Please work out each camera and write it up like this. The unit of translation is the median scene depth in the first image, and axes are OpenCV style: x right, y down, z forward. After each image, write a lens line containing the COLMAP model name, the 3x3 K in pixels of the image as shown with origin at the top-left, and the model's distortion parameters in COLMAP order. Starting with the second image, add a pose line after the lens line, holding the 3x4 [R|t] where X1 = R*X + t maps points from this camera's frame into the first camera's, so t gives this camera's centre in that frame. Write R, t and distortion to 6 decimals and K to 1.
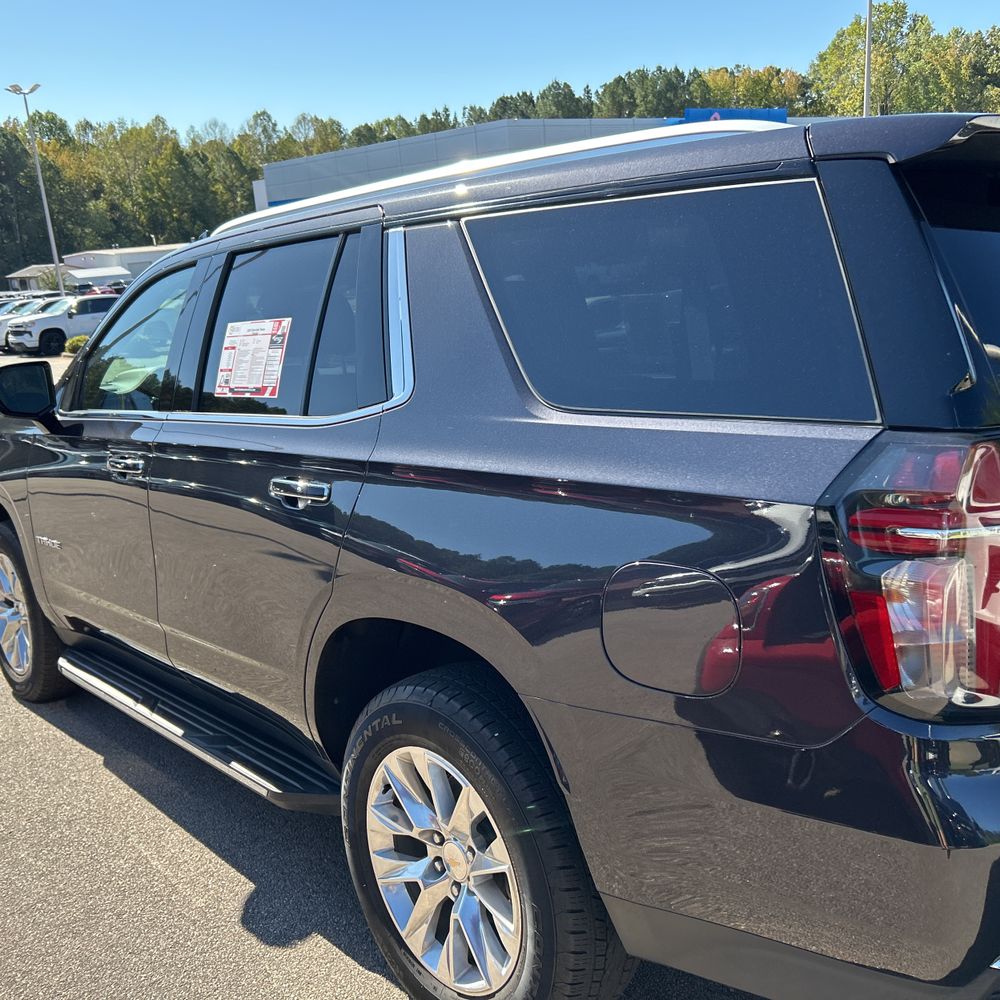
lens RADIAL K [[1028.7, 0, 489.6], [0, 1028.7, 499.4], [0, 0, 1]] dist [0.044446, -0.055396]
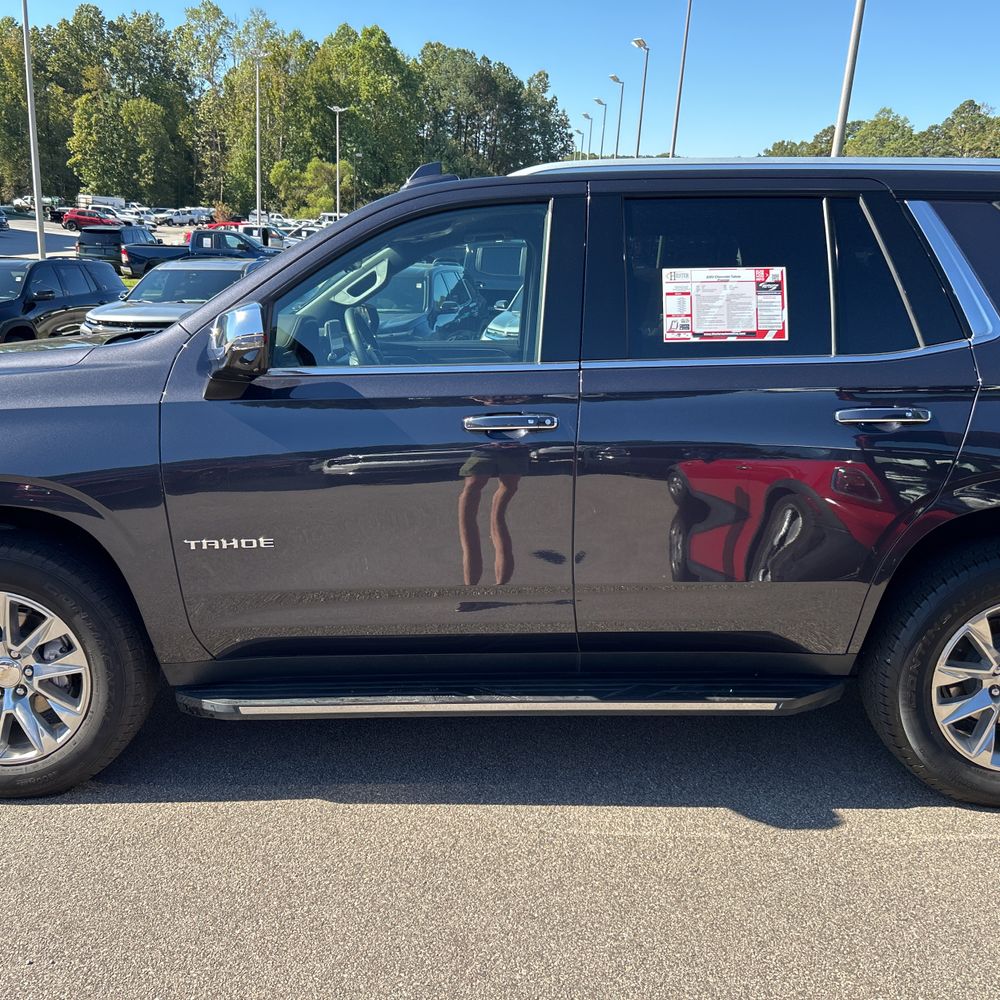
lens RADIAL K [[1028.7, 0, 489.6], [0, 1028.7, 499.4], [0, 0, 1]] dist [0.044446, -0.055396]
pose [[0.656655, -0.101225, 0.747367, -0.836482], [0.096612, 0.994078, 0.049755, -0.010257], [-0.747977, 0.039533, 0.662546, 0.344872]]
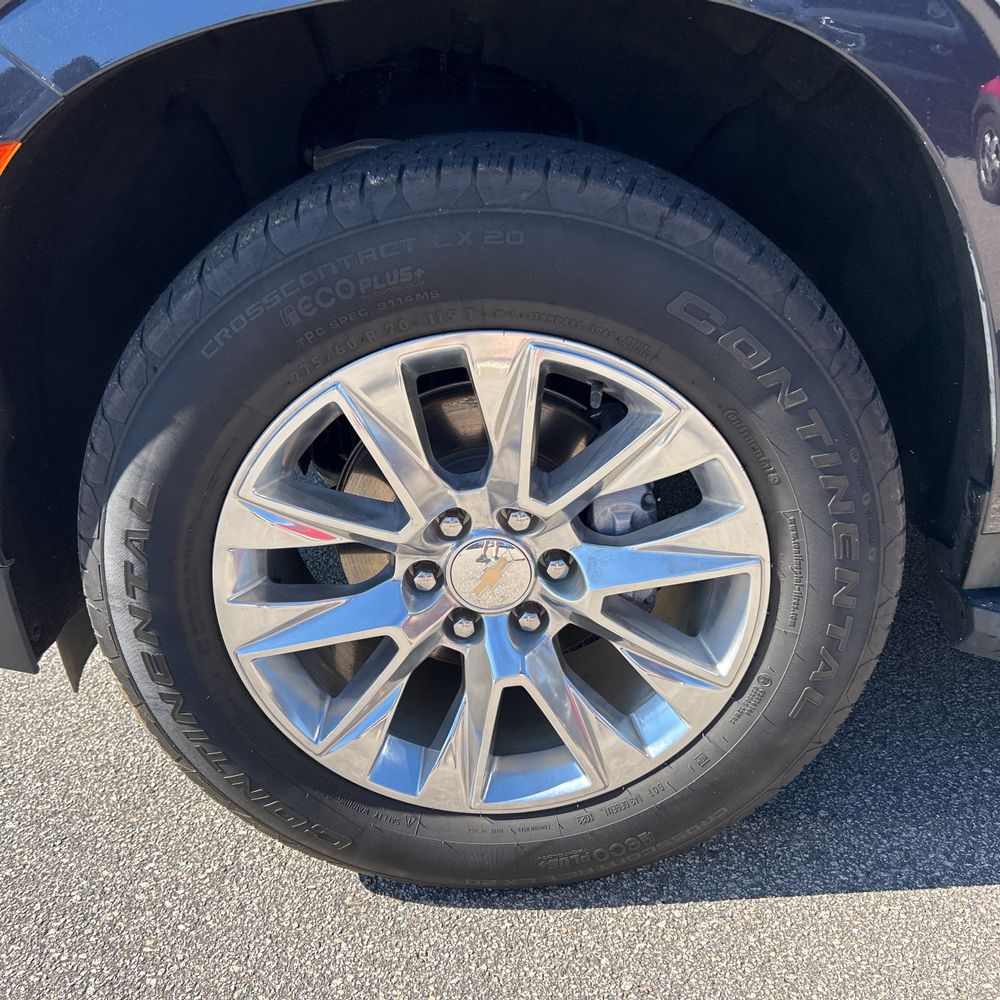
lens RADIAL K [[1028.7, 0, 489.6], [0, 1028.7, 499.4], [0, 0, 1]] dist [0.044446, -0.055396]
pose [[0.656953, -0.315769, 0.684618, -0.681299], [0.139892, 0.943350, 0.300866, 0.025968], [-0.740839, -0.101883, 0.663910, 0.959215]]
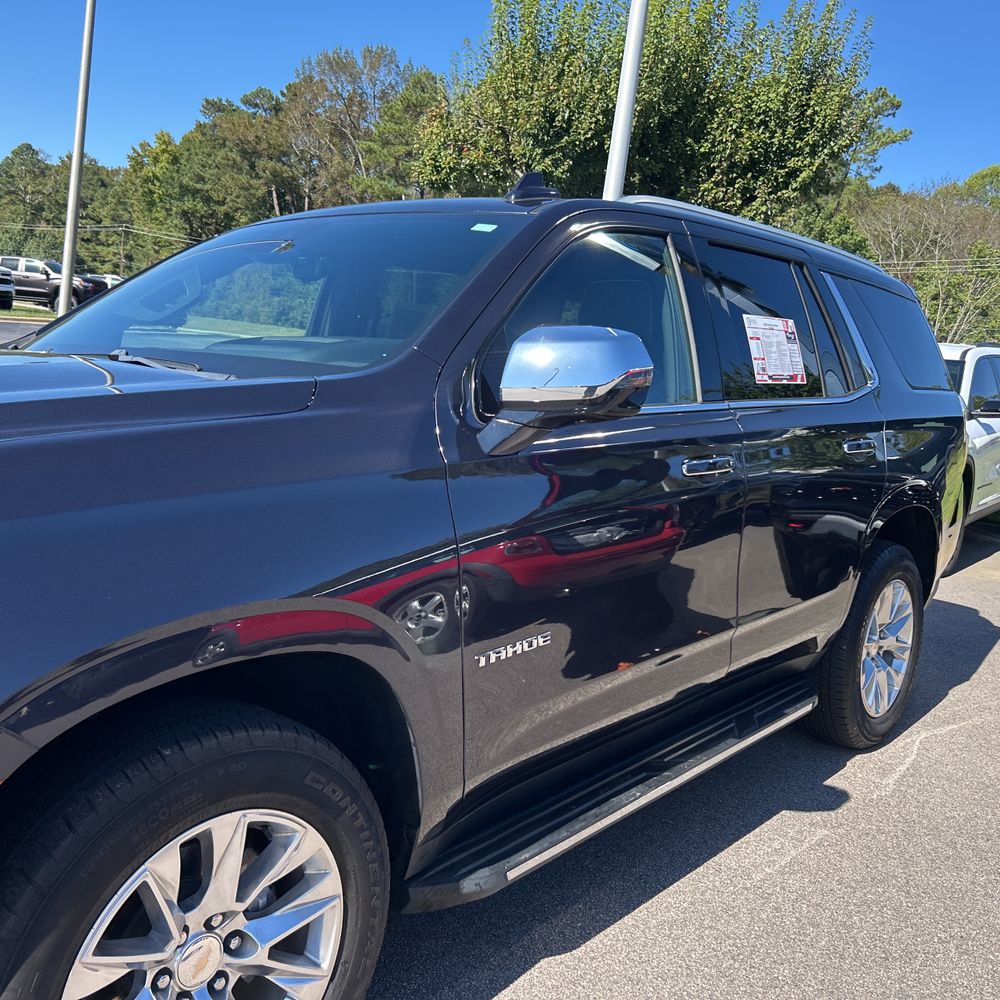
lens RADIAL K [[1027.8, 0, 500.0], [0, 1027.8, 500.0], [0, 0, 1]] dist [0.011194, 0.011314]
pose [[-0.150929, -0.097052, 0.983769, -0.930774], [0.125075, 0.985297, 0.116392, -0.100805], [-0.980600, 0.140612, -0.136571, 1.038826]]
